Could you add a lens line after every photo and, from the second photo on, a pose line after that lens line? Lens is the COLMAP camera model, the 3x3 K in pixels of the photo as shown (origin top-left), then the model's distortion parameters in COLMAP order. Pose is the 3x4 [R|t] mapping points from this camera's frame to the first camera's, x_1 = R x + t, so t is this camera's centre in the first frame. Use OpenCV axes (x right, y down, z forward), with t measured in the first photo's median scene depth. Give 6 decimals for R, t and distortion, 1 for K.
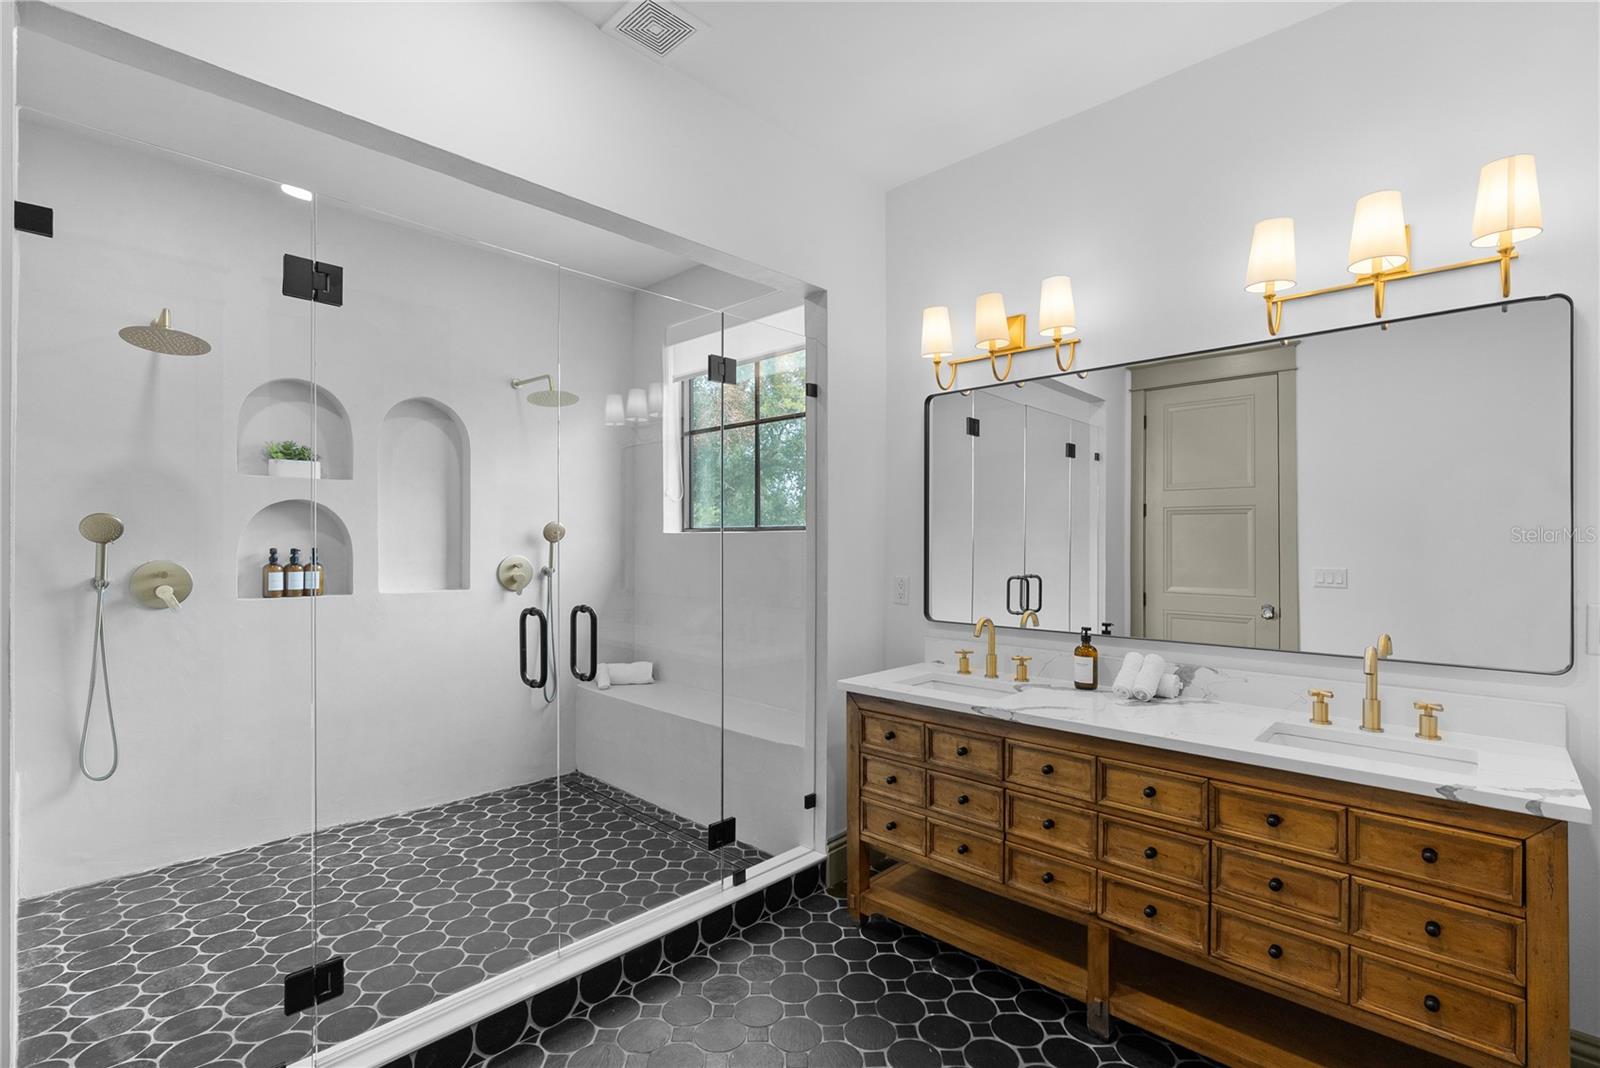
lens RADIAL K [[744.0, 0, 789.2], [0, 744.0, 545.4], [0, 0, 1]] dist [-0.003464, 0.001260]
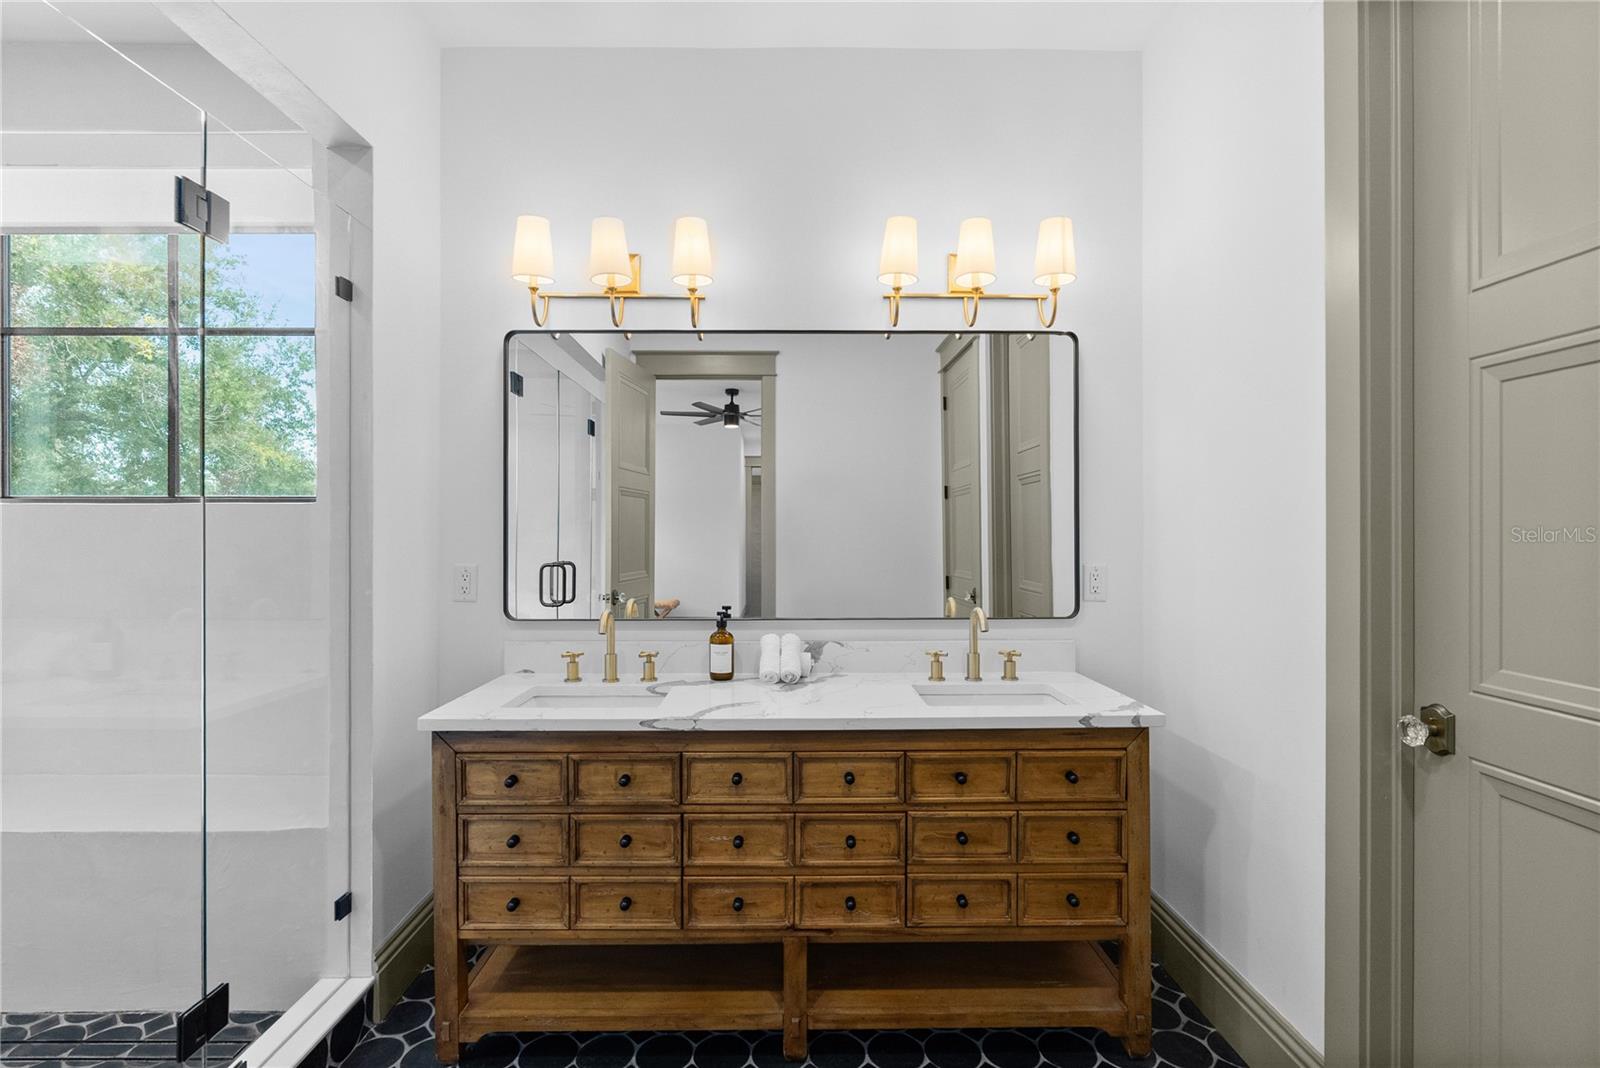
lens RADIAL K [[739.0, 0, 800.0], [0, 739.0, 534.0], [0, 0, 1]] dist [-0.012630, 0.000625]
pose [[0.704714, -0.000986, 0.709491, -0.199165], [0.003378, 0.999992, -0.001966, 0.018922], [-0.709483, 0.003782, 0.704712, 0.331518]]
